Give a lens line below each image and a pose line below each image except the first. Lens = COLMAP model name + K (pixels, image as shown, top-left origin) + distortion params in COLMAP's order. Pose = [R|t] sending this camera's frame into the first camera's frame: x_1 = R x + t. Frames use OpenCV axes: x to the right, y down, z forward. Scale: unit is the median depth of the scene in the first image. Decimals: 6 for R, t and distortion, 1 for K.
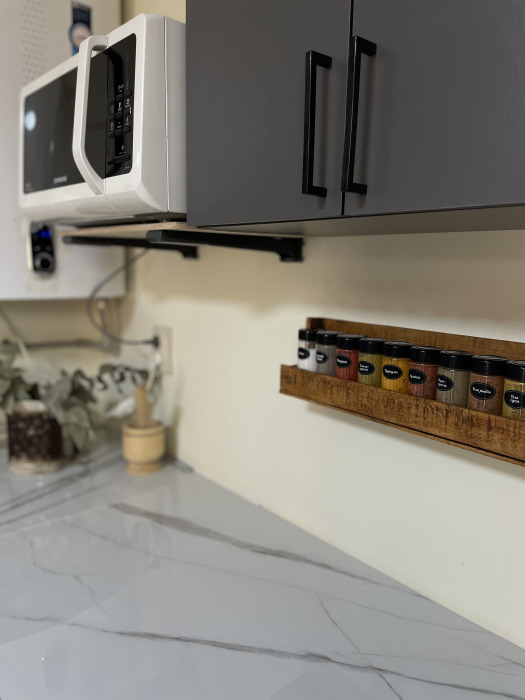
lens RADIAL K [[543.4, 0, 262.0], [0, 543.4, 352.5], [0, 0, 1]] dist [0.056986, -0.082548]
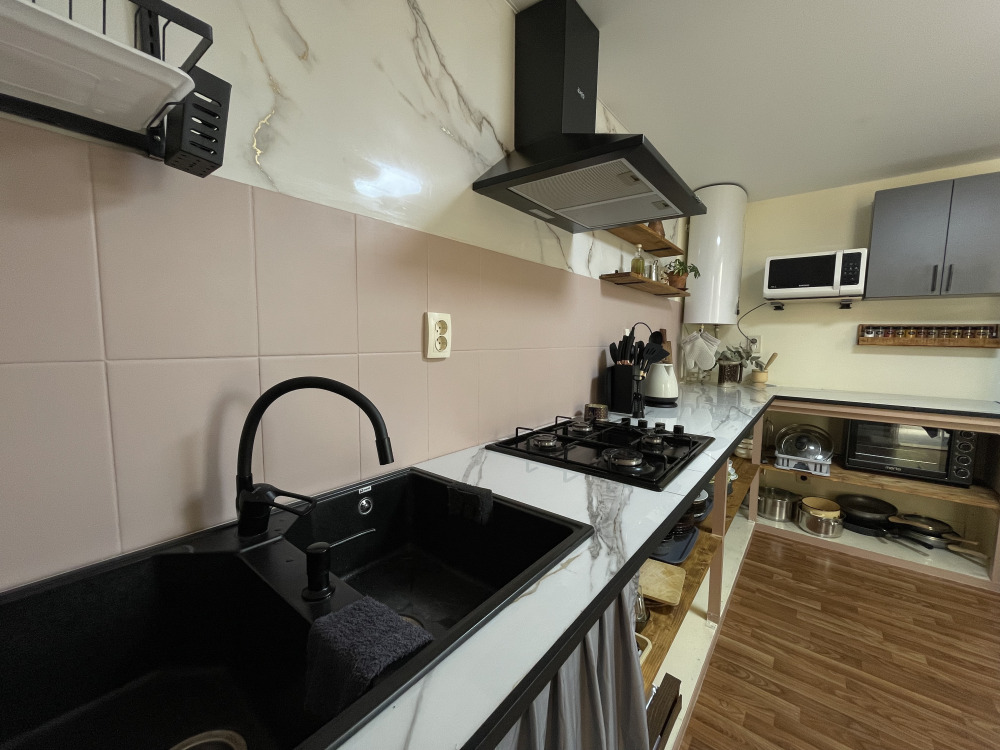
lens RADIAL K [[403.4, 0, 500.5], [0, 403.4, 373.8], [0, 0, 1]] dist [-0.002479, -0.001457]
pose [[0.983913, -0.021567, 0.177339, -2.853909], [0.032298, 0.997803, -0.057852, 0.351864], [-0.175702, 0.062649, 0.982448, -1.207434]]
